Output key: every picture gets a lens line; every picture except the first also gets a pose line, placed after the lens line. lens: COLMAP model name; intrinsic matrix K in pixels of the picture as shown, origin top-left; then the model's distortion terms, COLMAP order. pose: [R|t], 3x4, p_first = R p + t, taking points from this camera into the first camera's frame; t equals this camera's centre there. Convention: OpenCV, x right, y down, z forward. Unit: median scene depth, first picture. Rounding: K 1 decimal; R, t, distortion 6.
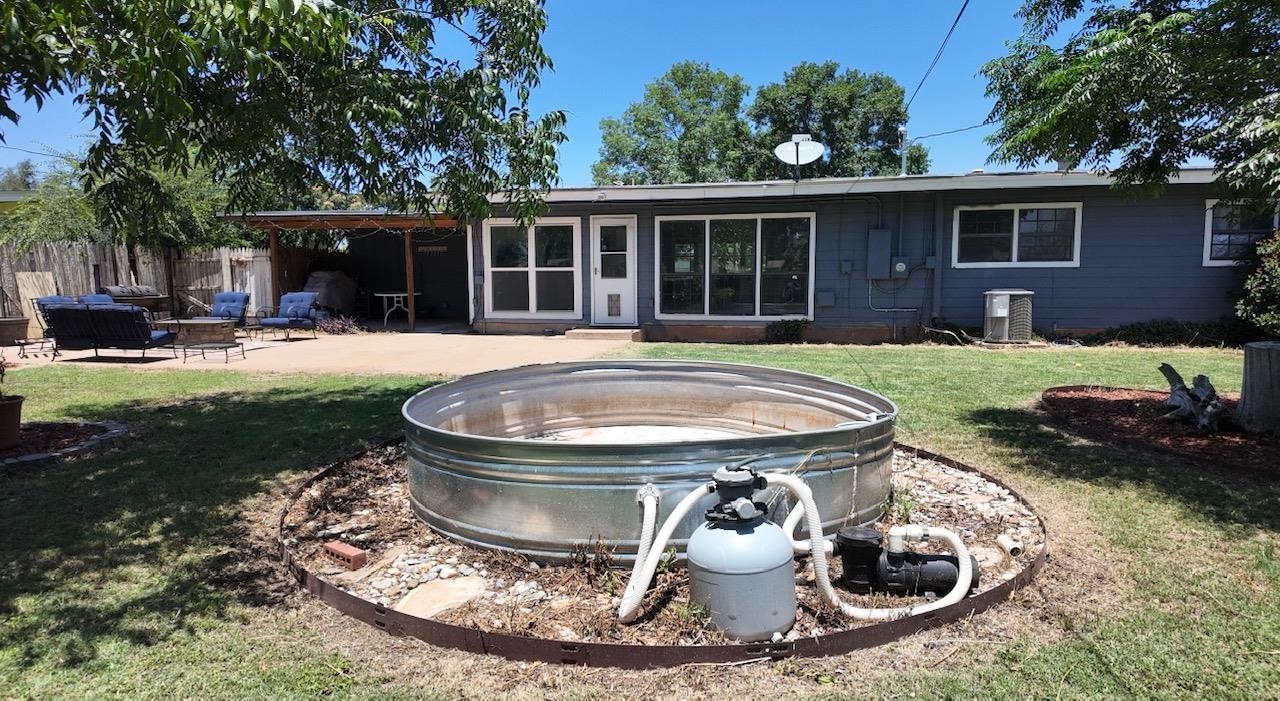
lens RADIAL K [[751.1, 0, 640.0], [0, 751.1, 350.5], [0, 0, 1]] dist [0.056536, -0.027698]
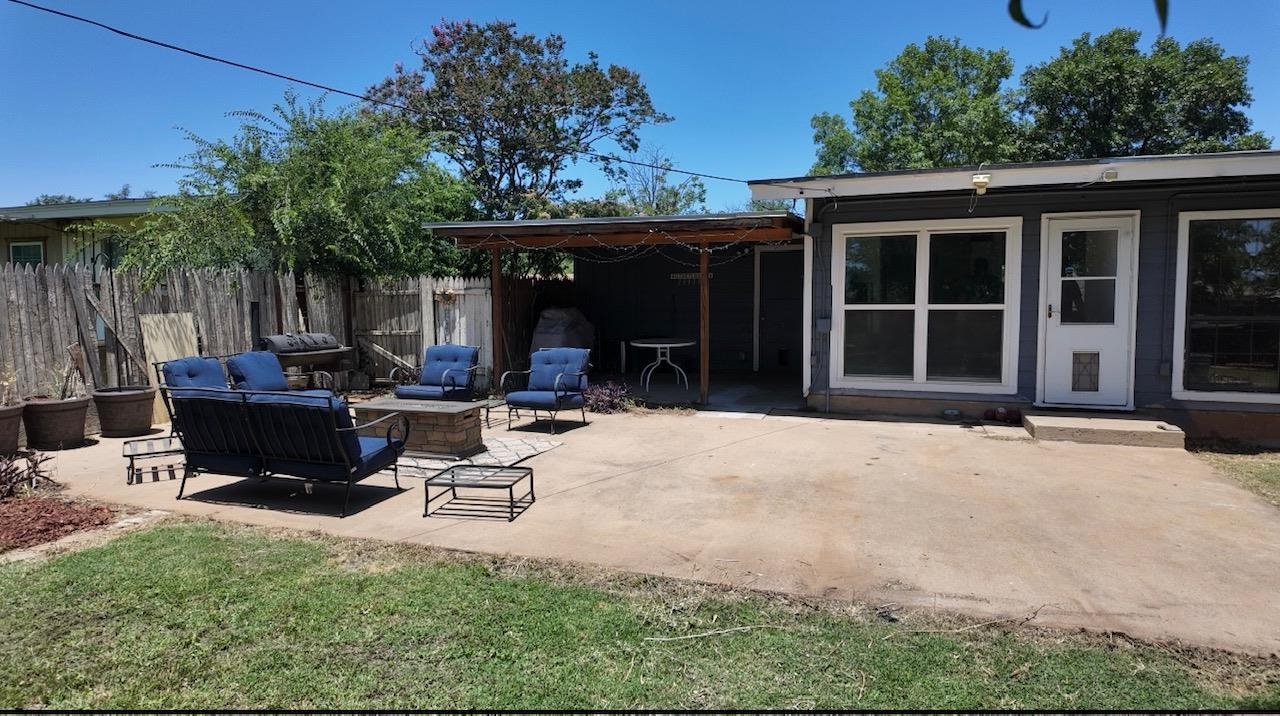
lens RADIAL K [[729.6, 0, 637.8], [0, 729.6, 354.5], [0, 0, 1]] dist [0.048840, -0.001373]
pose [[0.992128, 0.010388, -0.124798, -0.290032], [-0.013278, 0.999662, -0.022349, -0.054722], [0.124524, 0.023830, 0.991930, 0.395591]]
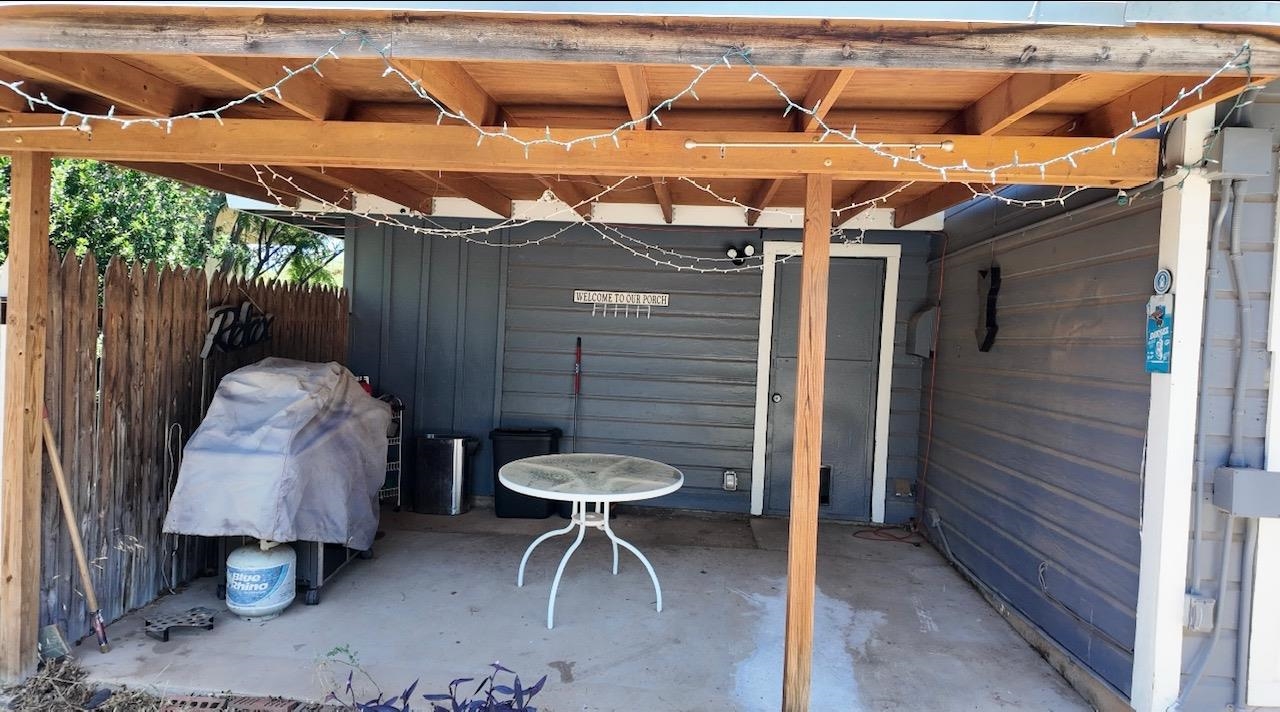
lens RADIAL K [[765.7, 0, 640.0], [0, 765.7, 356.0], [0, 0, 1]] dist [-0.001783, -0.000164]
pose [[0.990183, 0.046644, 0.131767, -0.374864], [-0.037003, 0.996520, -0.074697, -0.104912], [-0.134793, 0.069088, 0.988462, 0.835131]]
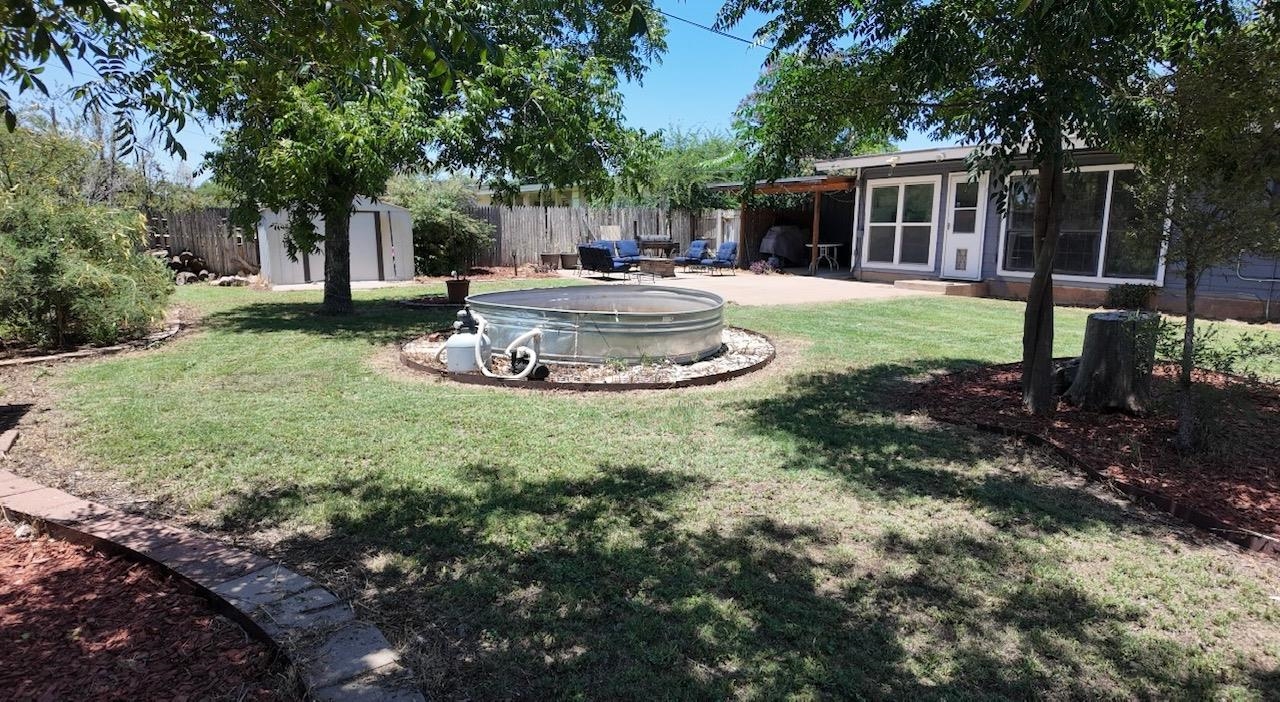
lens RADIAL K [[751.4, 0, 640.0], [0, 751.4, 351.0], [0, 0, 1]] dist [0.037739, -0.002882]
pose [[0.648020, 0.132706, -0.749973, 0.464254], [-0.086012, 0.991155, 0.101063, -0.003307], [0.756751, -0.000984, 0.653702, -0.015281]]
